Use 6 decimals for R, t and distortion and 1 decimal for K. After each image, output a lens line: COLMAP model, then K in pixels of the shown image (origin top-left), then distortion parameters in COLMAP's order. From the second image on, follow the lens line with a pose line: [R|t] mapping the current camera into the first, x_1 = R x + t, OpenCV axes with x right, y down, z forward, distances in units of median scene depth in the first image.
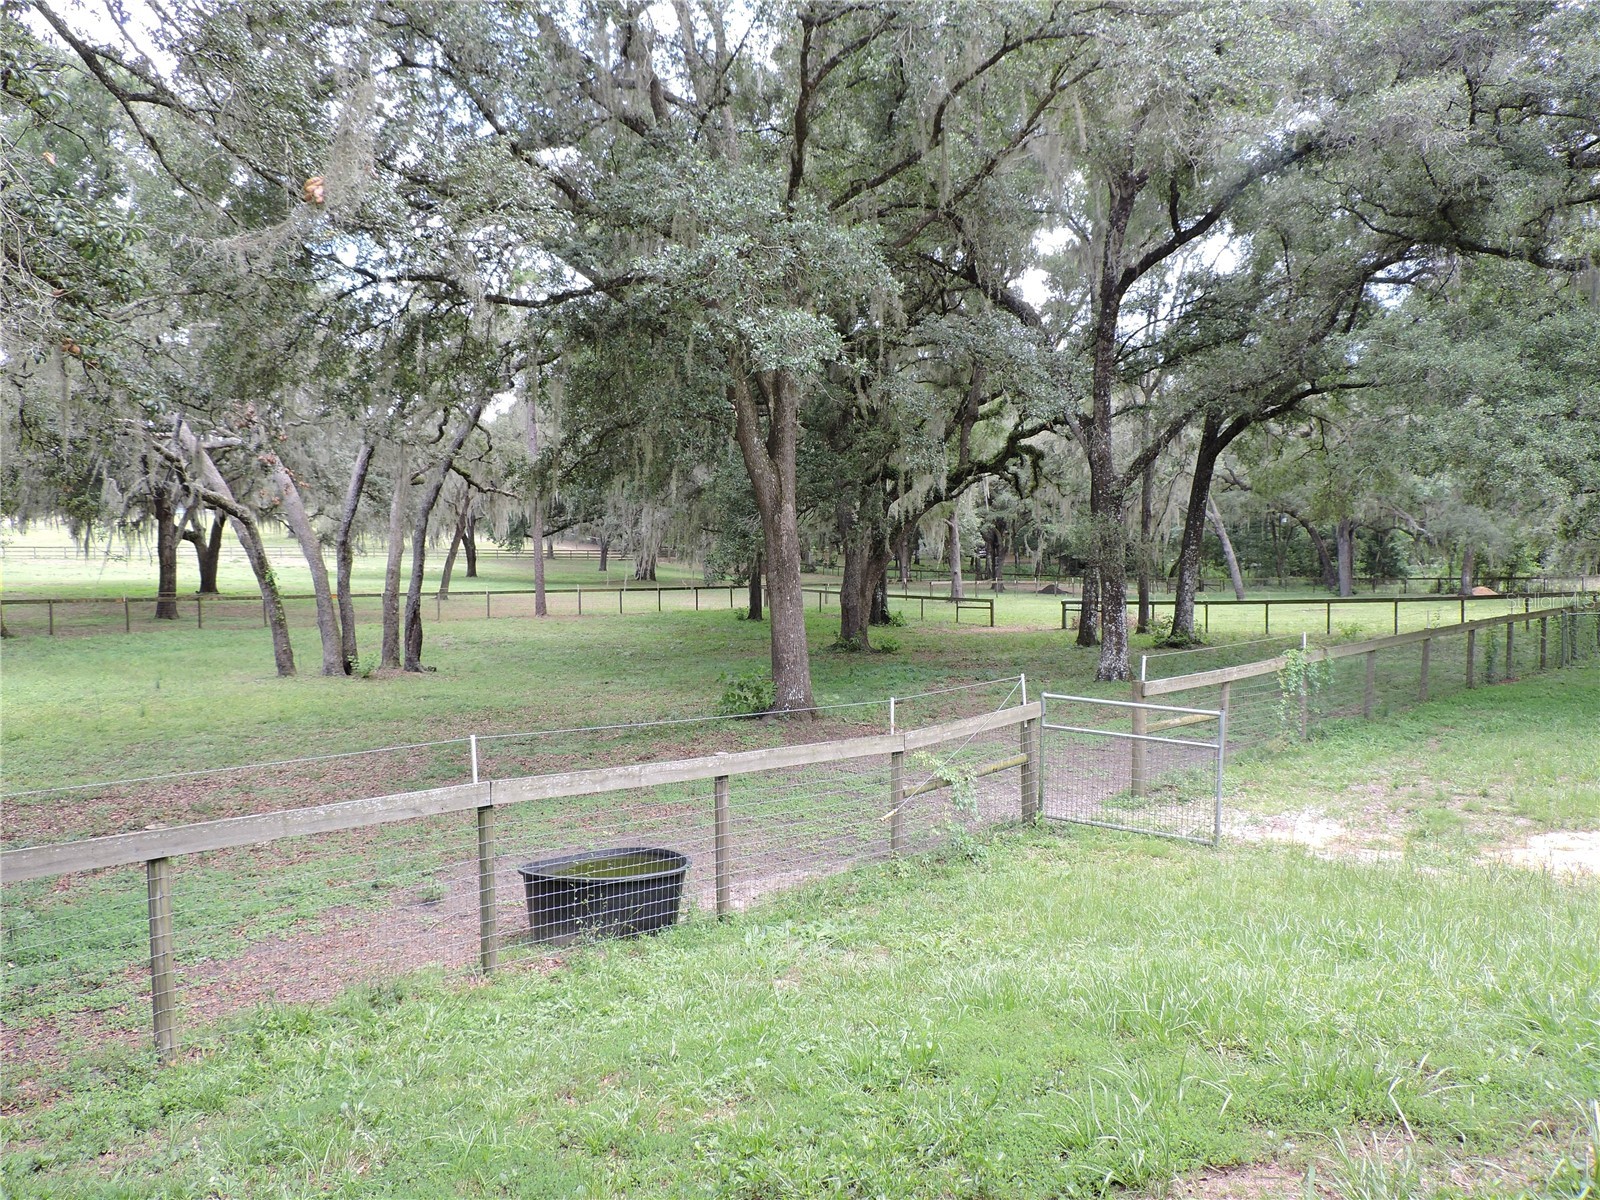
lens RADIAL K [[1184.2, 0, 800.0], [0, 1184.2, 600.0], [0, 0, 1]] dist [-0.003074, -0.000579]
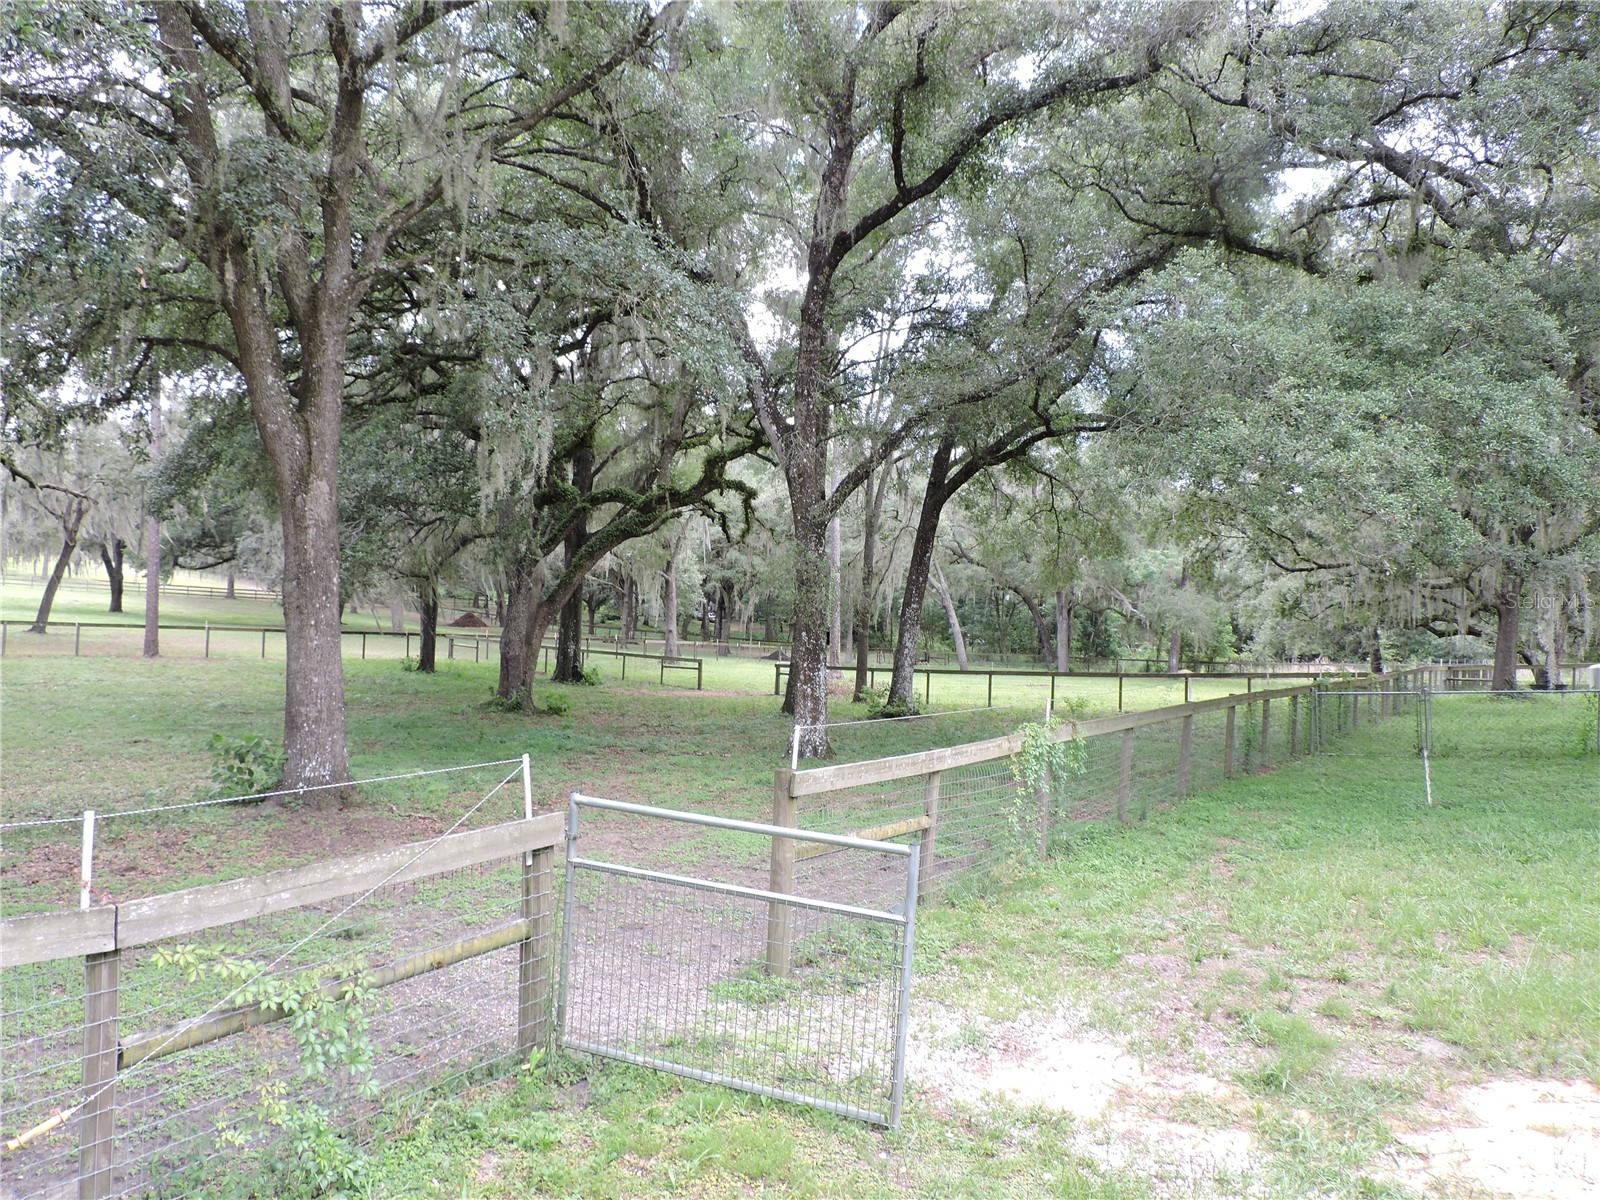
lens RADIAL K [[1142.5, 0, 796.7], [0, 1142.5, 606.6], [0, 0, 1]] dist [-0.008428, -0.001280]
pose [[0.977105, 0.051197, 0.206506, 0.070397], [-0.040108, 0.997537, -0.057535, 0.008848], [-0.208943, 0.047936, 0.976752, 0.185805]]
